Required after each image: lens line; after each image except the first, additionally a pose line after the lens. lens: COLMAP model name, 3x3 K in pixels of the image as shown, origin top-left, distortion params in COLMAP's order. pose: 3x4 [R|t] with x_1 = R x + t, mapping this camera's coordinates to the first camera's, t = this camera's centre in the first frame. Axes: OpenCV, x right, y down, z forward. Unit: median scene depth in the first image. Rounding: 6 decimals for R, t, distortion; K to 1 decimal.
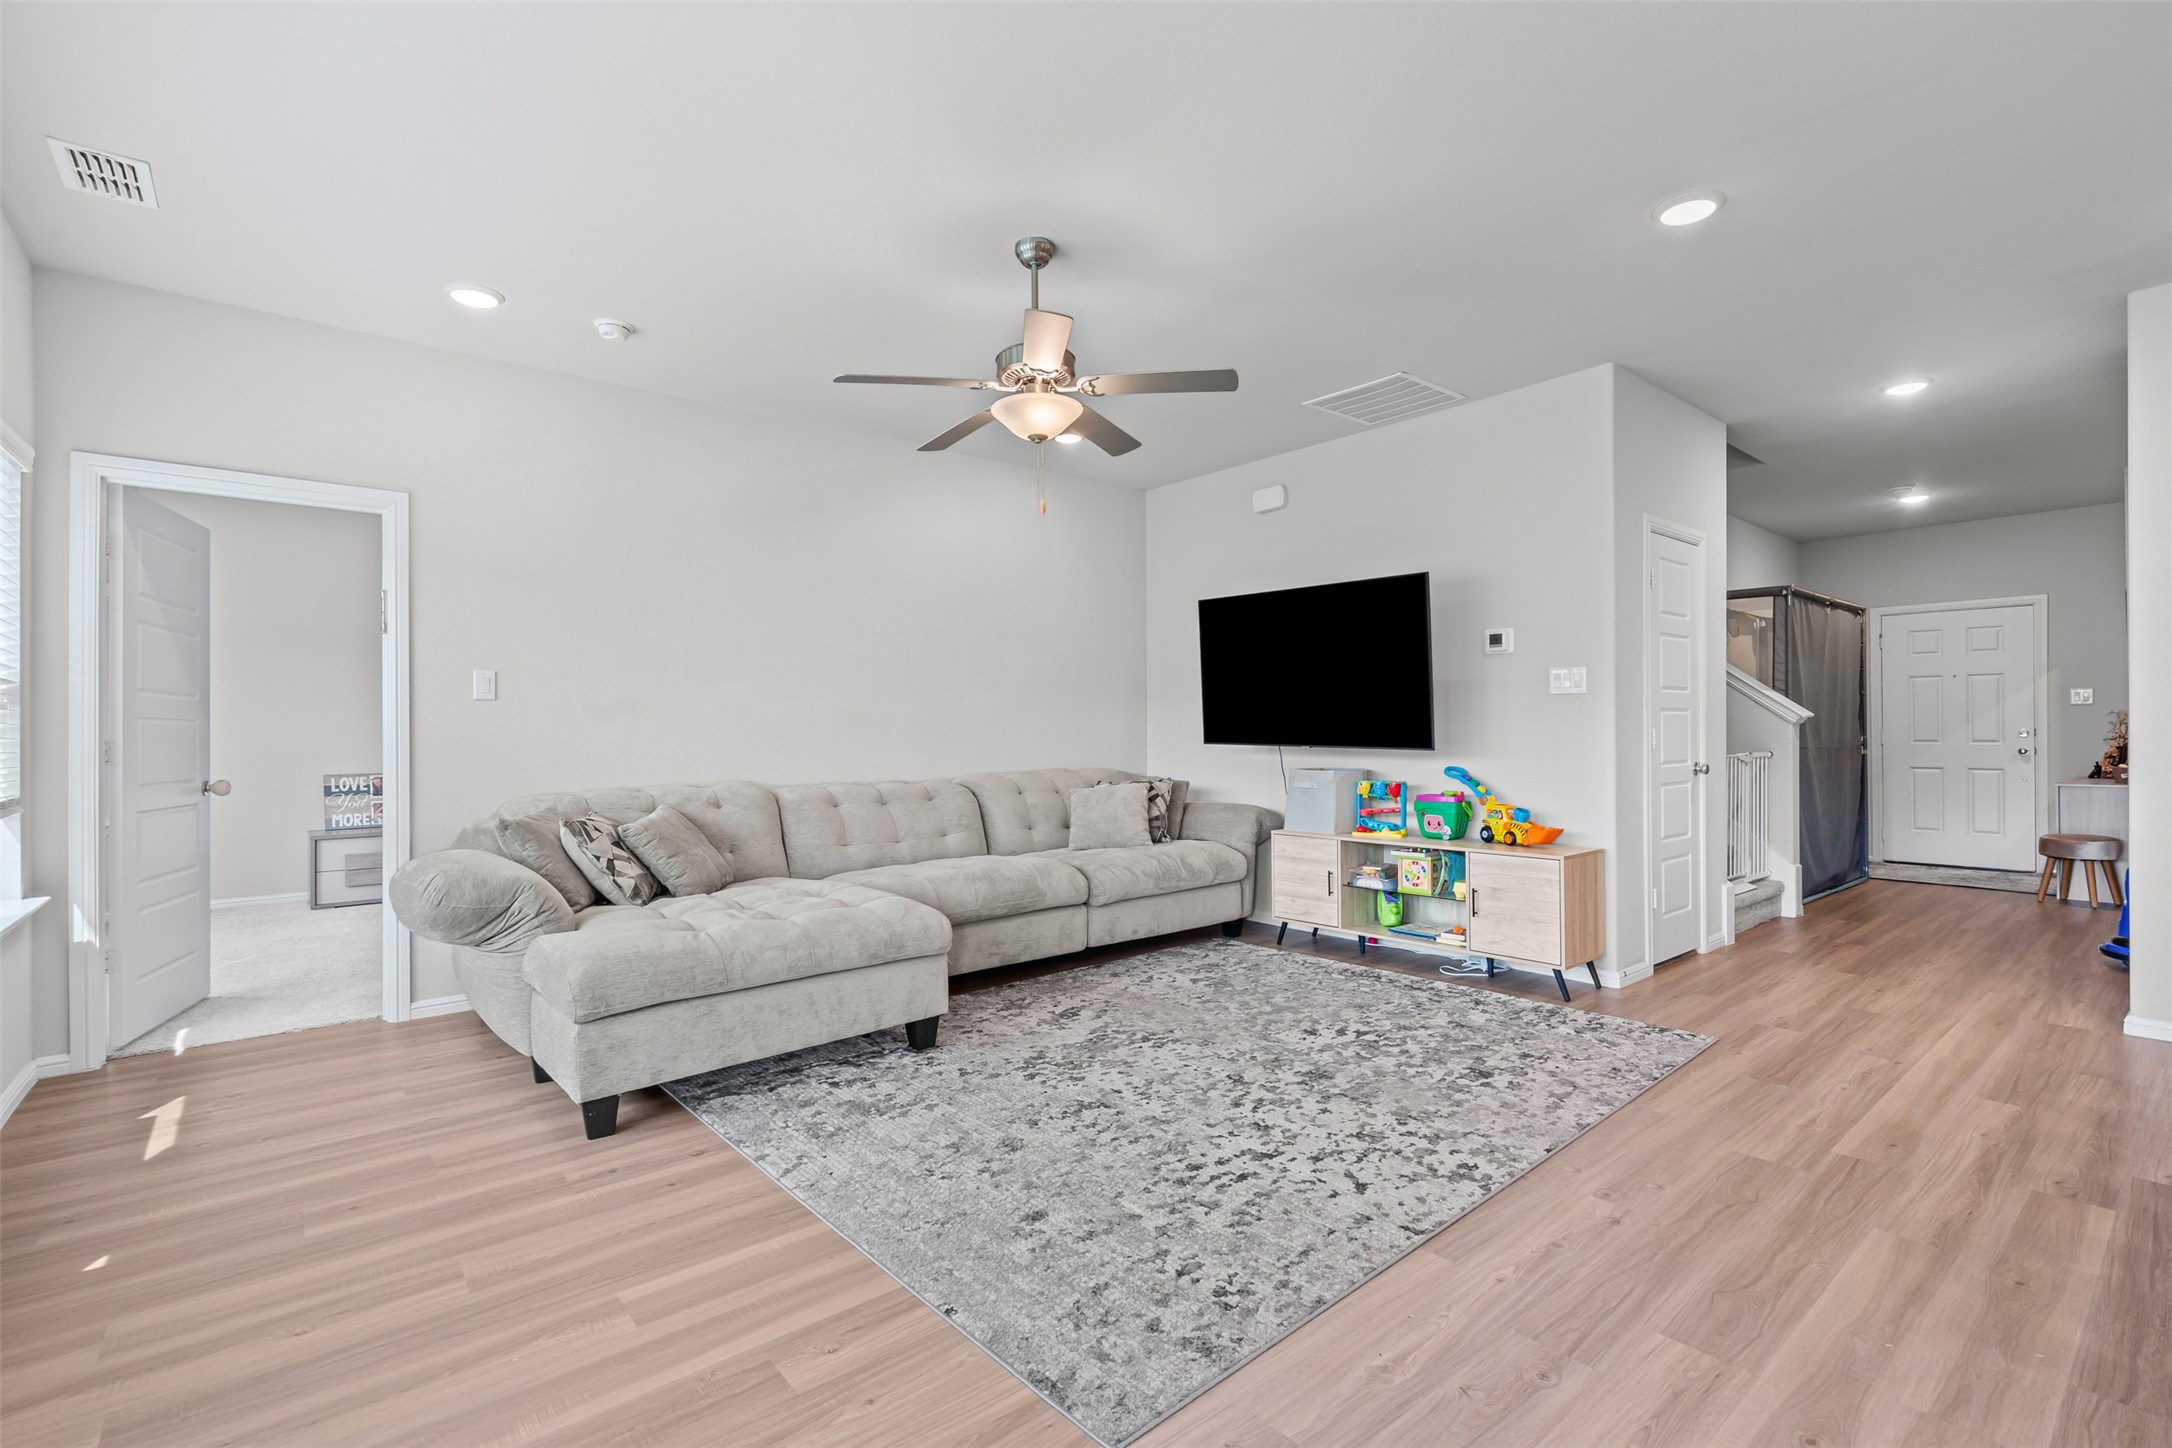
lens RADIAL K [[983.9, 0, 1088.5], [0, 983.9, 714.0], [0, 0, 1]] dist [-0.007571, 0.002282]
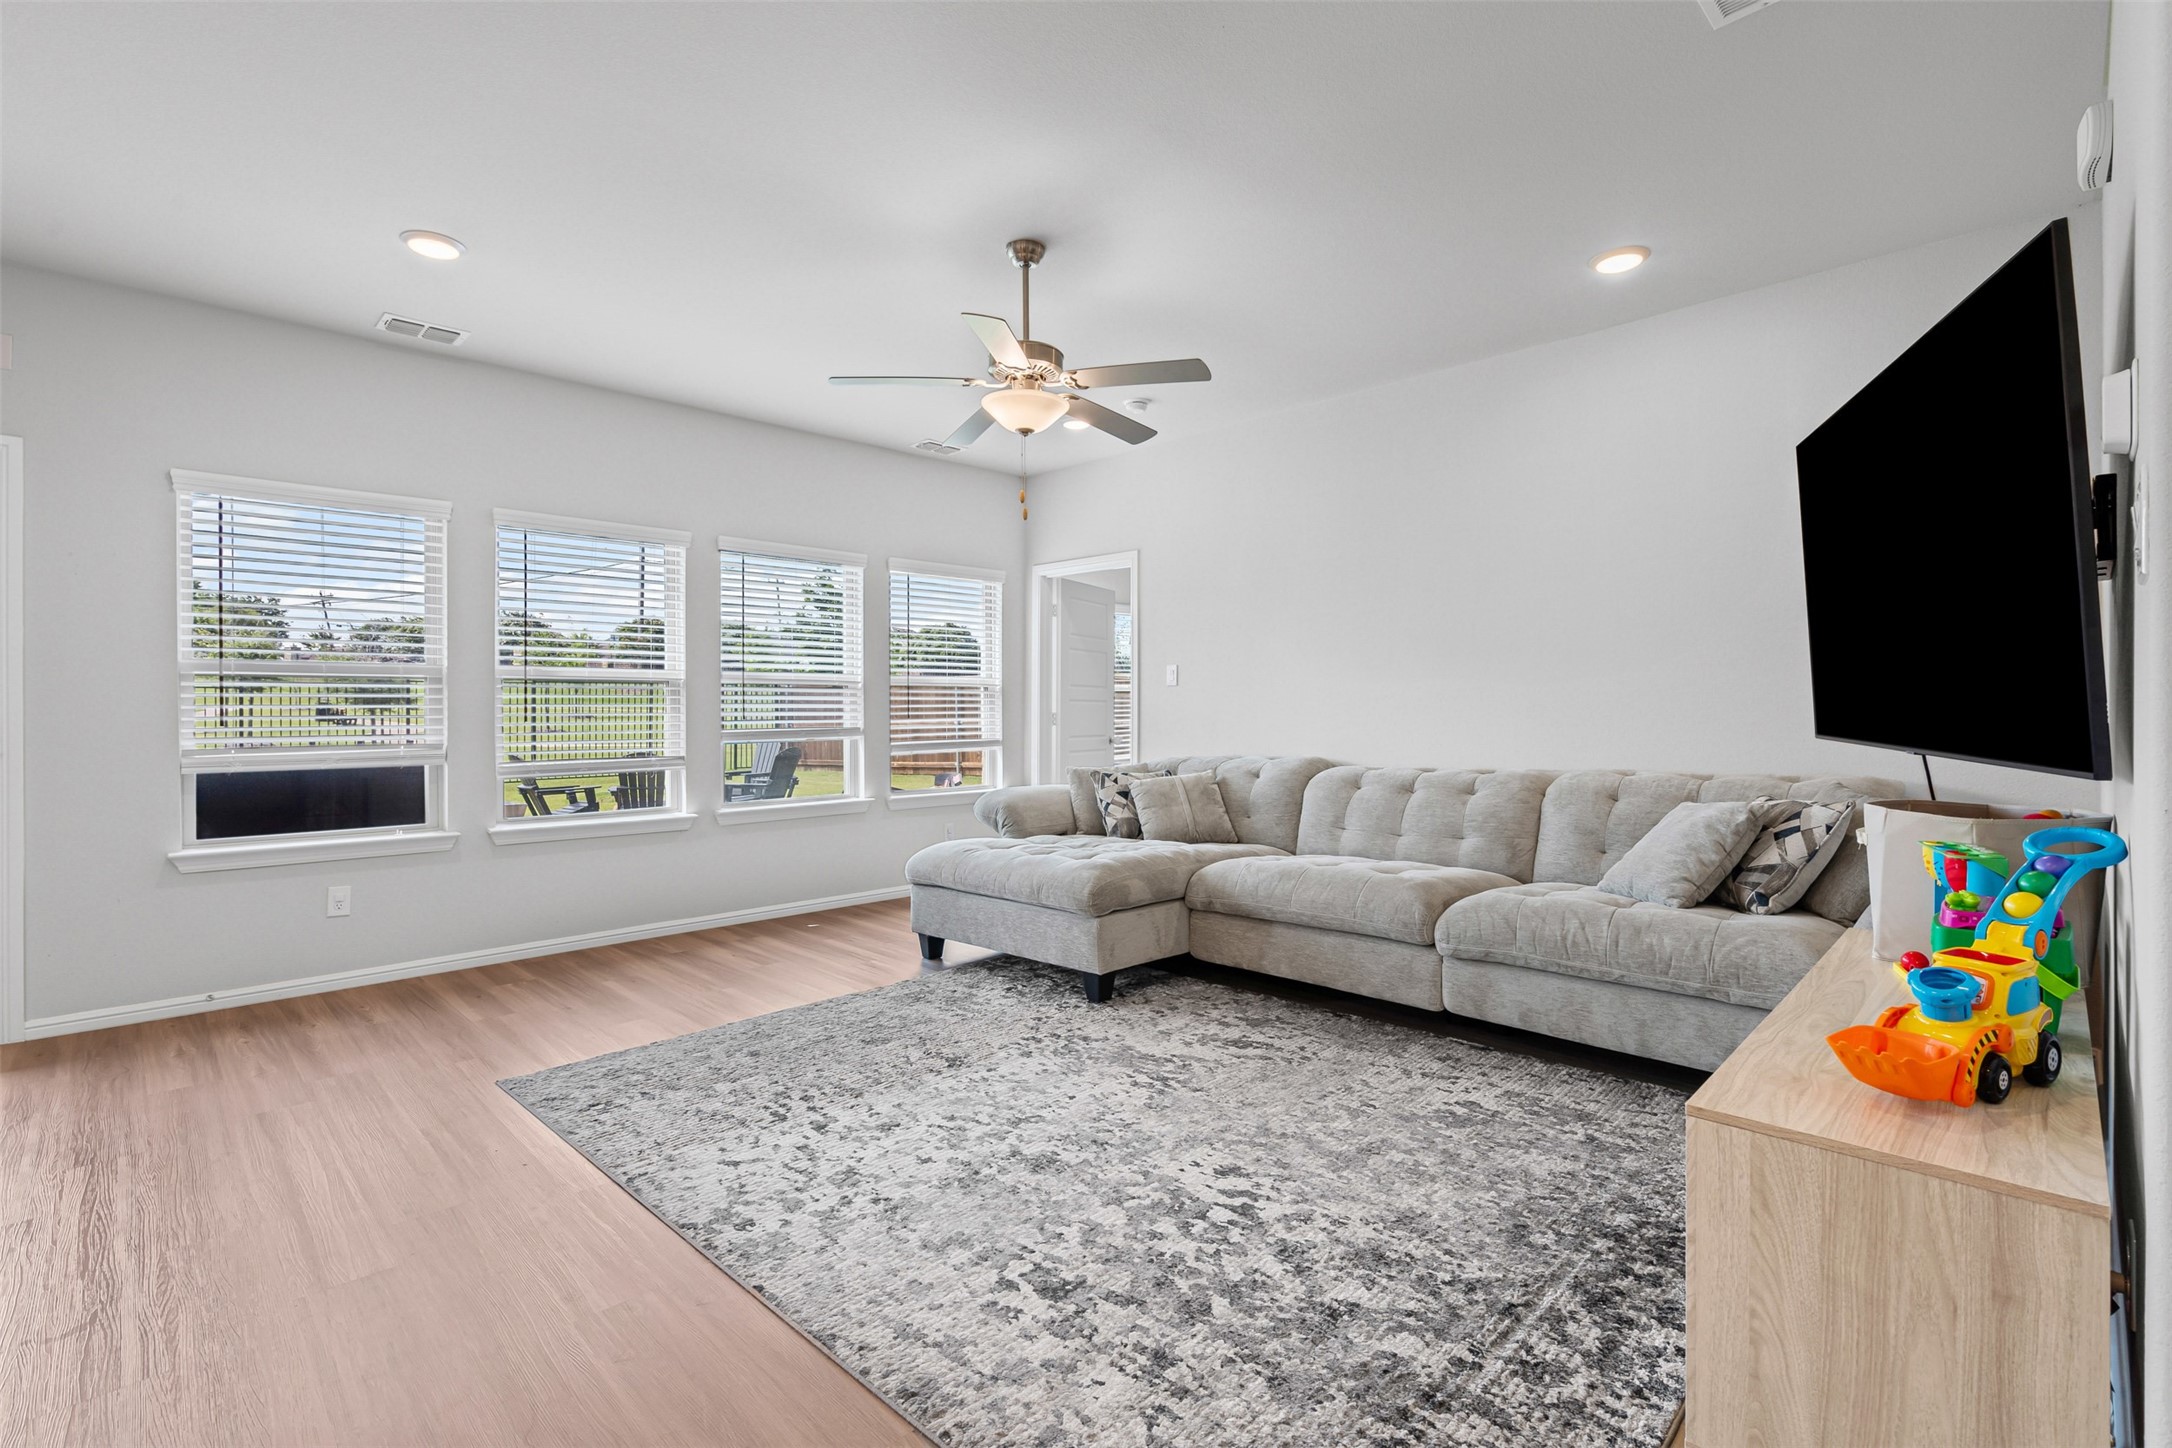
lens RADIAL K [[983.9, 0, 1074.5], [0, 983.9, 711.2], [0, 0, 1]] dist [-0.007571, 0.002282]
pose [[0.078284, 0.008010, -0.996899, 0.901645], [0.020005, 0.999754, 0.009604, 0.006703], [0.996730, -0.020694, 0.078104, 0.879128]]
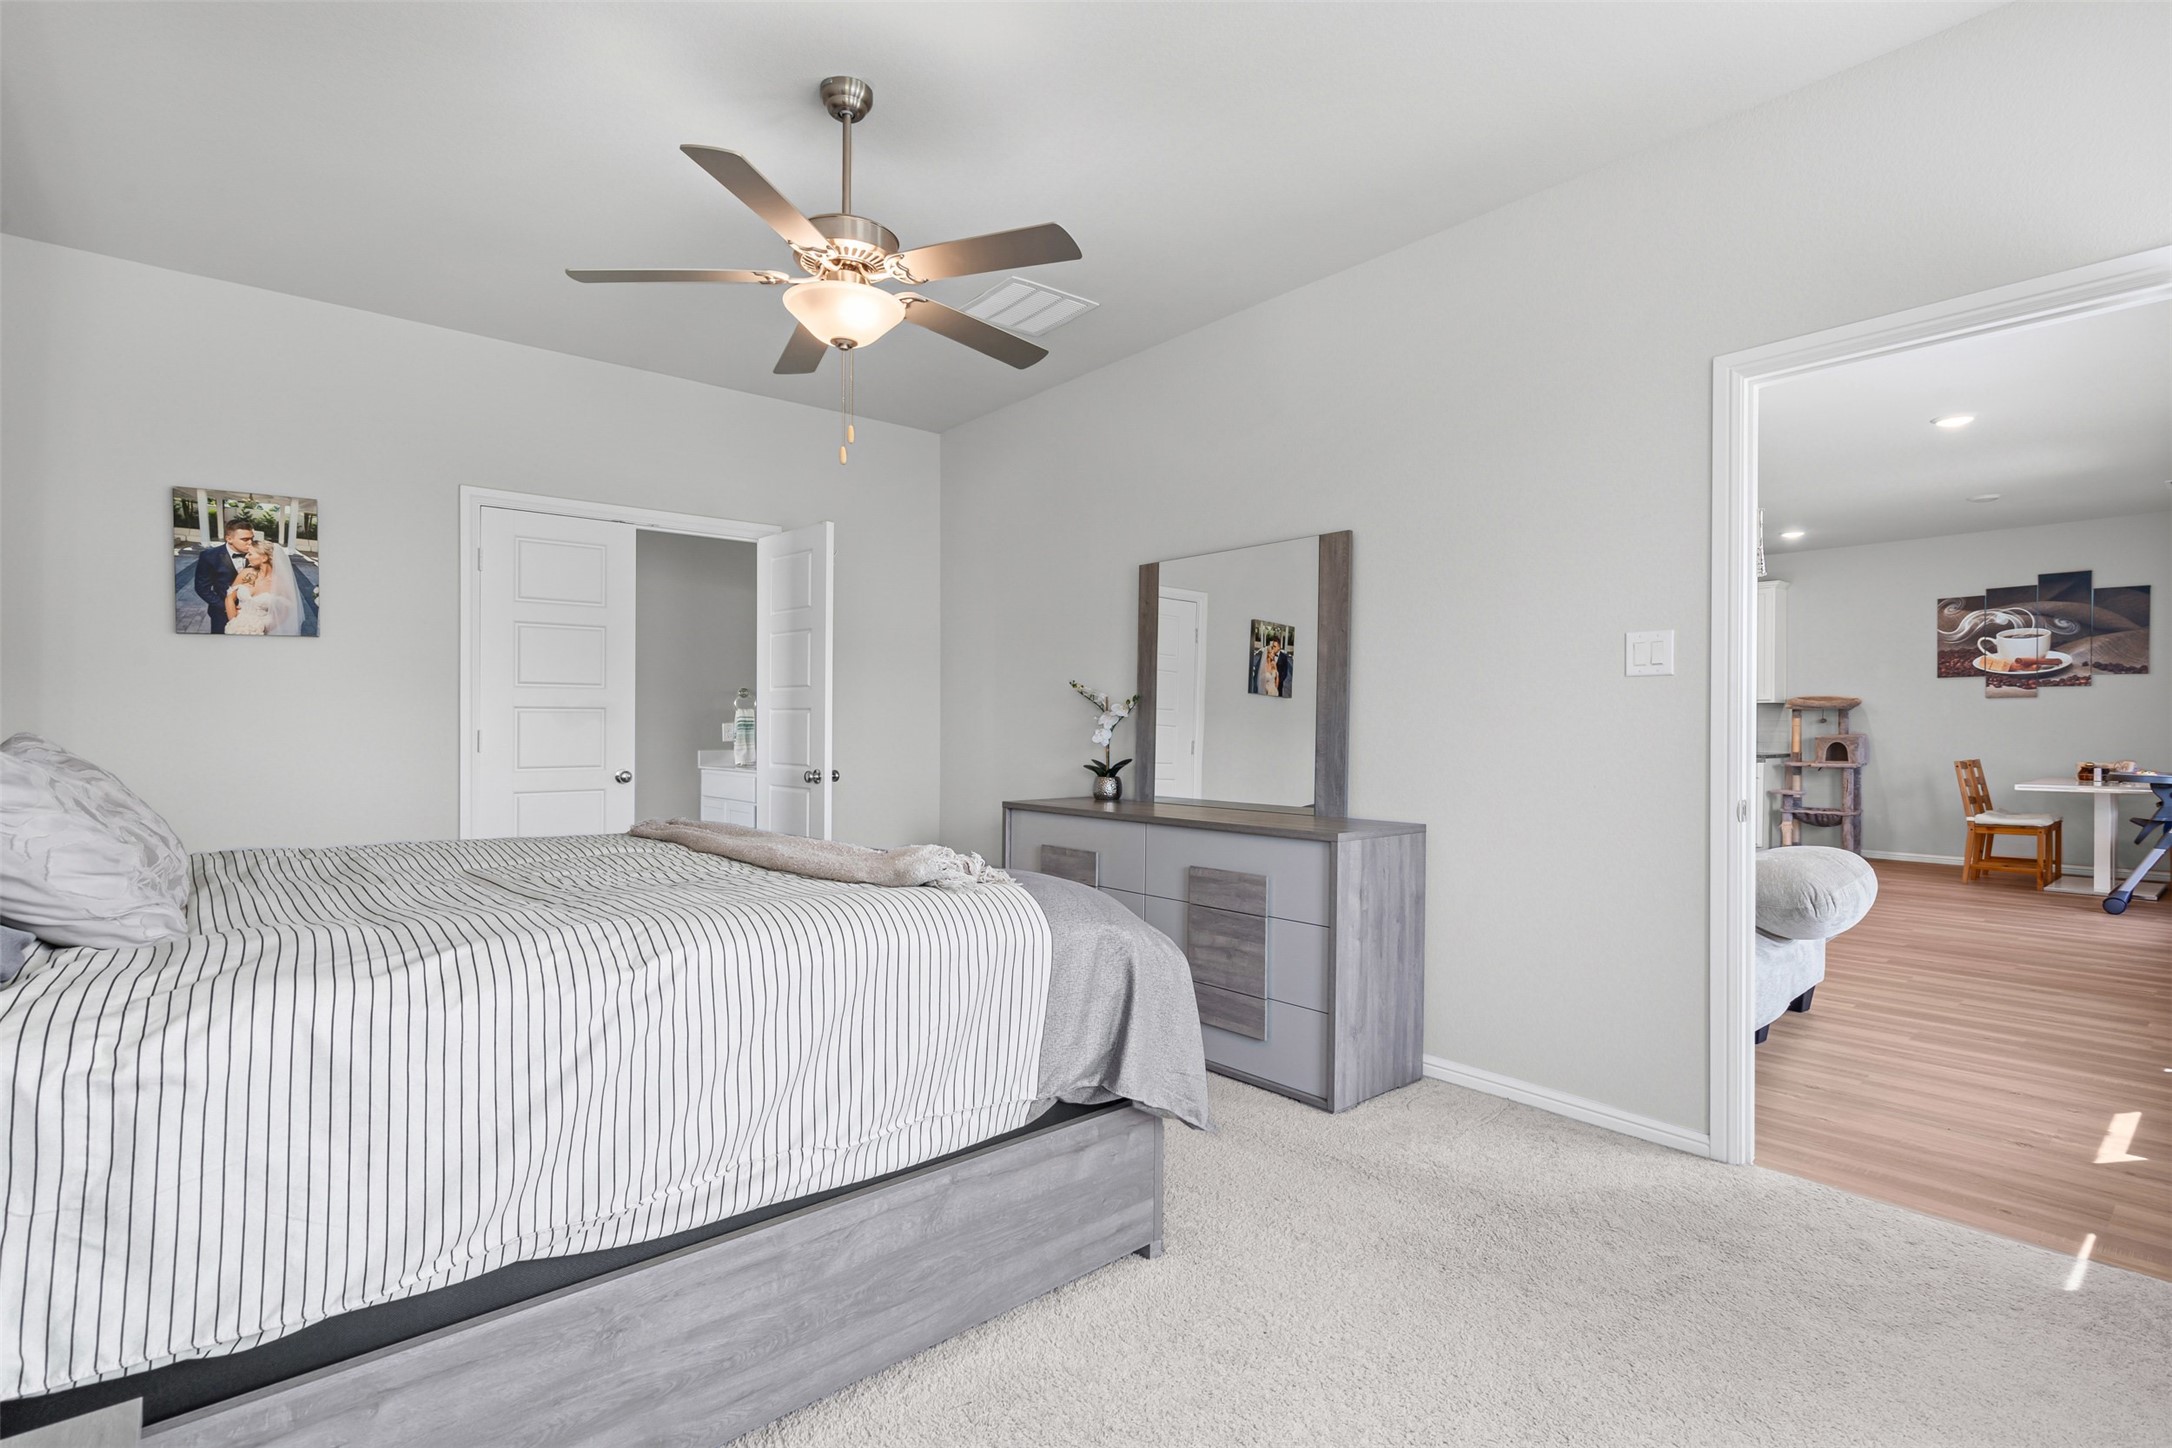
lens RADIAL K [[983.9, 0, 1104.4], [0, 983.9, 731.7], [0, 0, 1]] dist [-0.007571, 0.002282]
pose [[-0.001150, 0.000007, 0.999999, -1.476836], [-0.018920, 0.999821, -0.000029, 0.038534], [-0.999820, -0.018920, -0.001150, 1.554577]]
